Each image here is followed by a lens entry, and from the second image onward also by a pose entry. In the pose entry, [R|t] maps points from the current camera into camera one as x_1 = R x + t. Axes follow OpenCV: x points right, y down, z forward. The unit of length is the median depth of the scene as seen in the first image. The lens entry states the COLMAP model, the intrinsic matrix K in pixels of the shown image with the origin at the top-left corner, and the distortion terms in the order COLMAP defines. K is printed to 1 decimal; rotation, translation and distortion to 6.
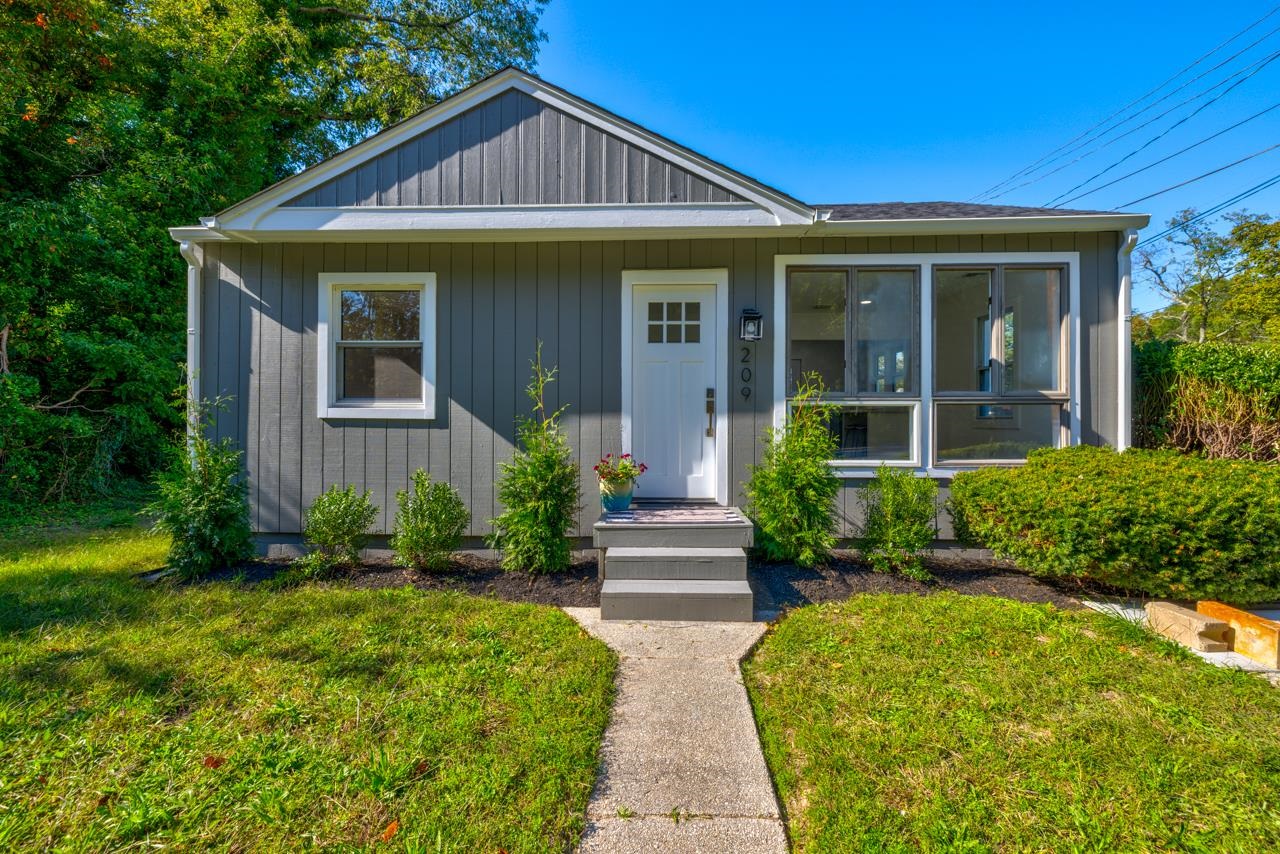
lens RADIAL K [[557.8, 0, 640.9], [0, 557.8, 411.4], [0, 0, 1]] dist [0.002926, 0.000122]
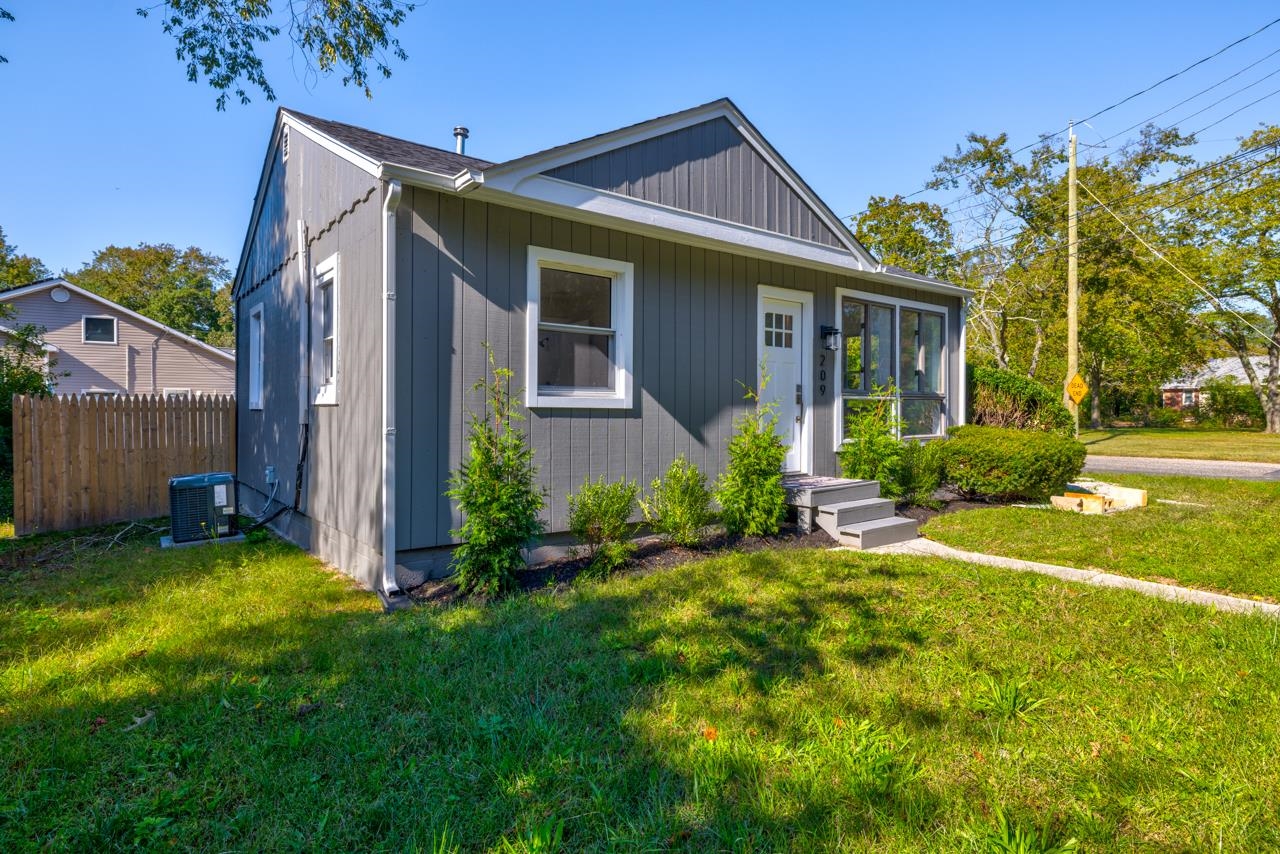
lens RADIAL K [[707.1, 0, 639.6], [0, 707.1, 407.7], [0, 0, 1]] dist [-0.002230, -0.000297]
pose [[0.752889, 0.001881, 0.658145, -1.211463], [-0.007058, 0.999961, 0.005216, 0.005274], [-0.658110, -0.008572, 0.752873, 0.025320]]
